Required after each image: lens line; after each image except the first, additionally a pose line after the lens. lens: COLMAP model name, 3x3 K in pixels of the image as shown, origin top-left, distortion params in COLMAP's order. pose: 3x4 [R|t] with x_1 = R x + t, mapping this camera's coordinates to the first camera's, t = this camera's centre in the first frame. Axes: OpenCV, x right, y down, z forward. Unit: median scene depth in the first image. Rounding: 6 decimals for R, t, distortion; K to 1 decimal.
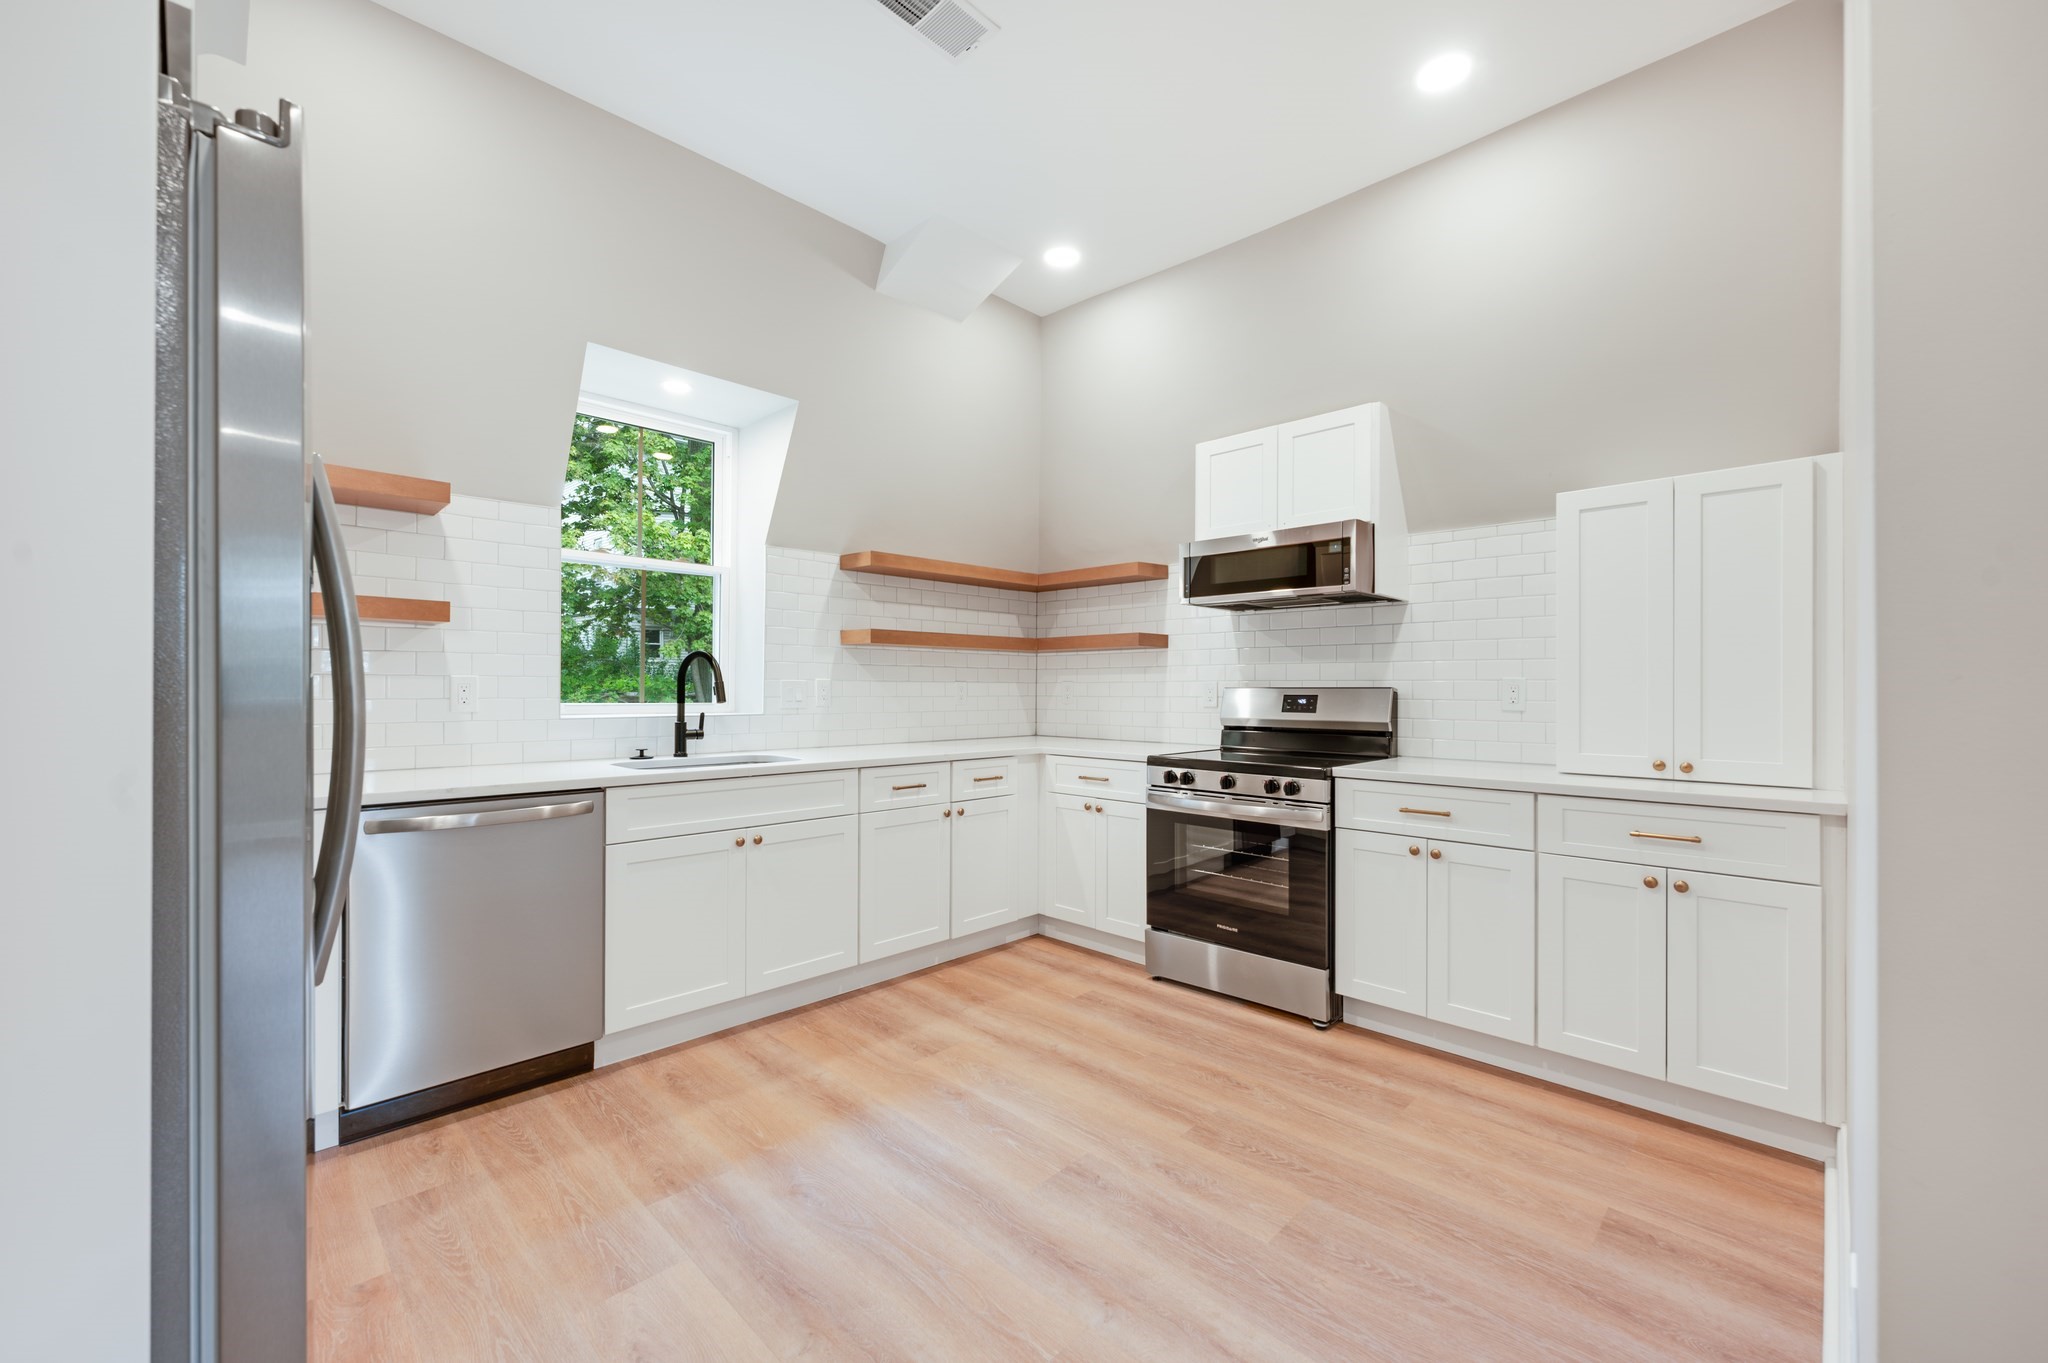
lens RADIAL K [[838.8, 0, 993.8], [0, 838.8, 678.6], [0, 0, 1]] dist [0.009968, 0.000107]
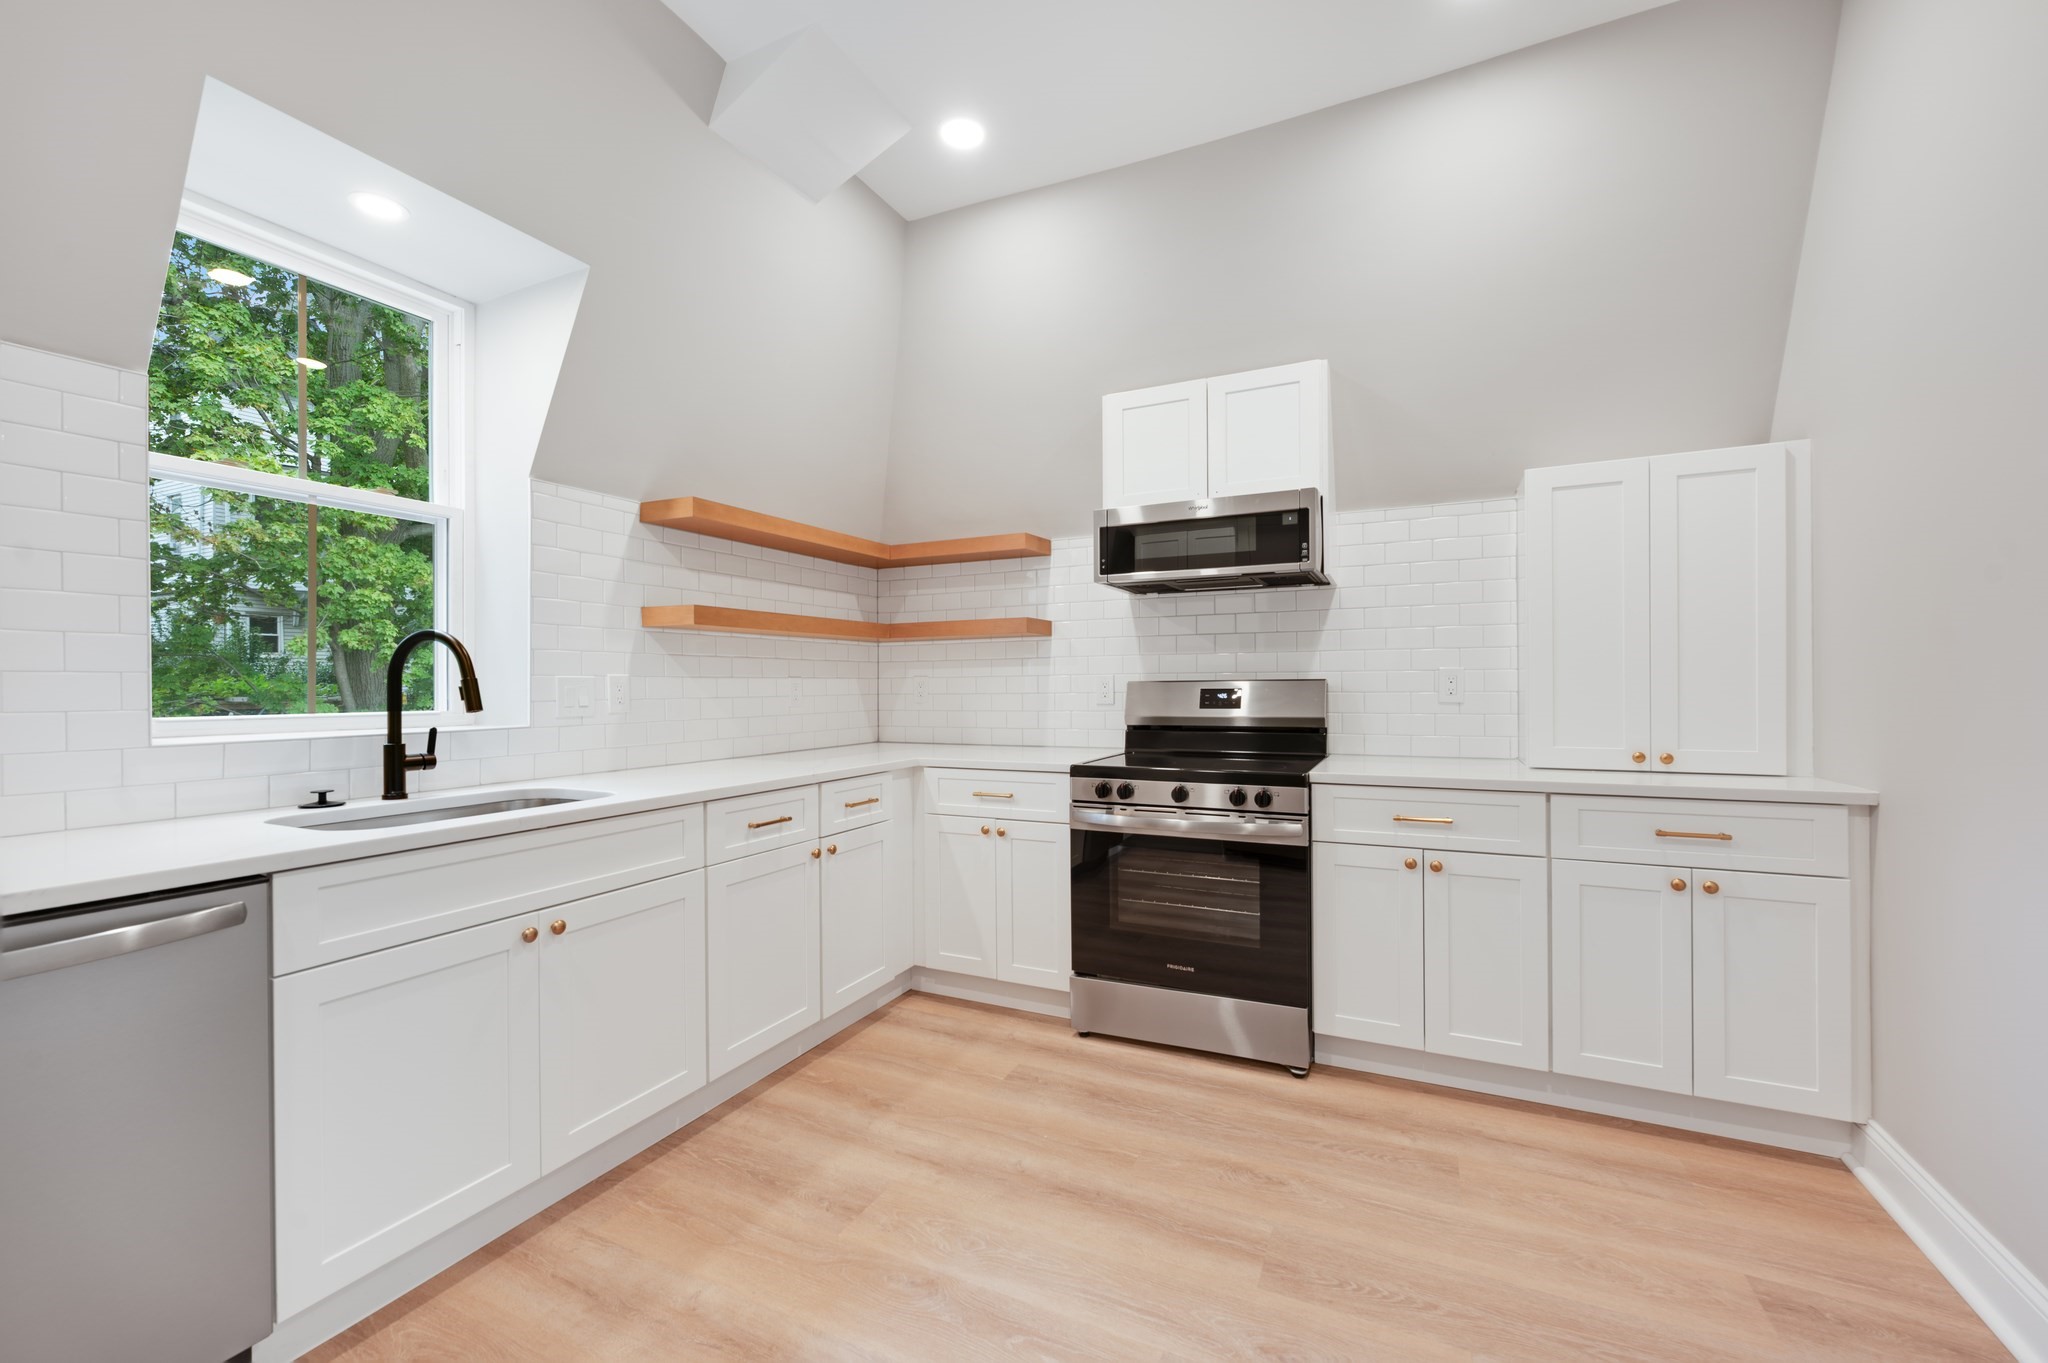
lens RADIAL K [[850.2, 0, 1024.0], [0, 850.2, 681.5], [0, 0, 1]] dist [0.002308, 0.000642]
pose [[0.941283, -0.009349, 0.337489, -0.152349], [0.006854, 0.999940, 0.008582, 0.003076], [-0.337549, -0.005765, 0.941290, 0.255754]]
